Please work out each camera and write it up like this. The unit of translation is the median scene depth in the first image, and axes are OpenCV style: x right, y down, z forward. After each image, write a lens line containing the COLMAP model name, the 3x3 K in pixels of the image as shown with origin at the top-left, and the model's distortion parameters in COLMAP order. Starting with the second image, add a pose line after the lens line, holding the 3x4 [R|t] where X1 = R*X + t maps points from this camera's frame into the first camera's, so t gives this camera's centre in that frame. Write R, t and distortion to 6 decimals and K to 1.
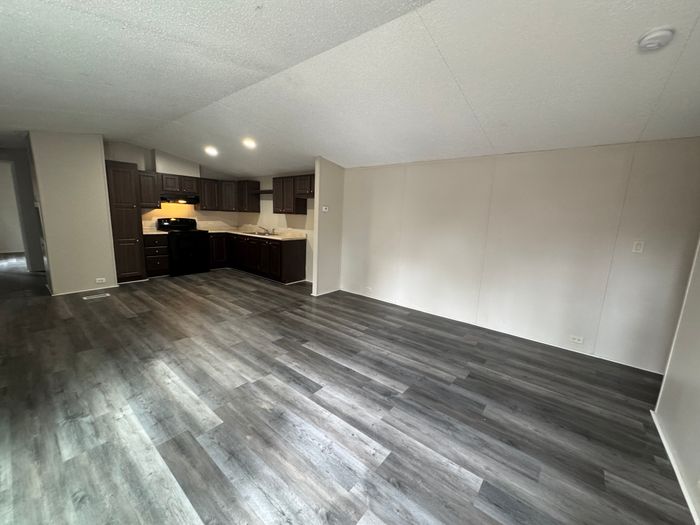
lens RADIAL K [[280.6, 0, 350.0], [0, 280.6, 262.5], [0, 0, 1]] dist [-0.001844, -0.000089]
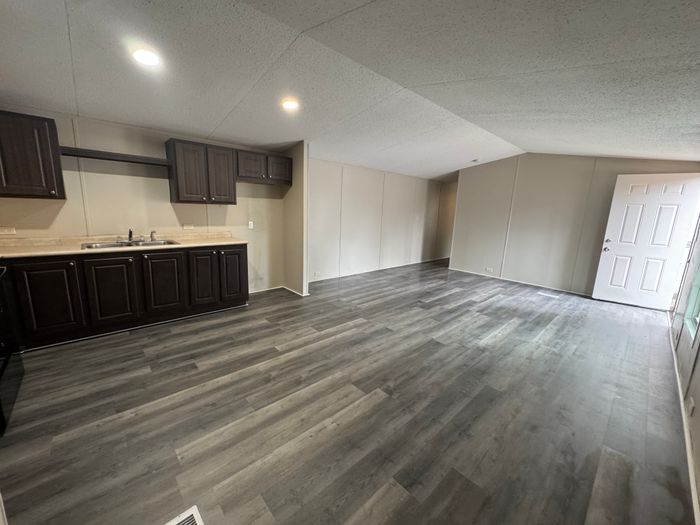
lens RADIAL K [[280.6, 0, 350.0], [0, 280.6, 262.5], [0, 0, 1]] dist [-0.001844, -0.000089]
pose [[0.138339, -0.222741, 0.965012, -1.363047], [0.137090, 0.969308, 0.204080, -0.215675], [-0.980851, 0.104061, 0.164629, 0.985951]]
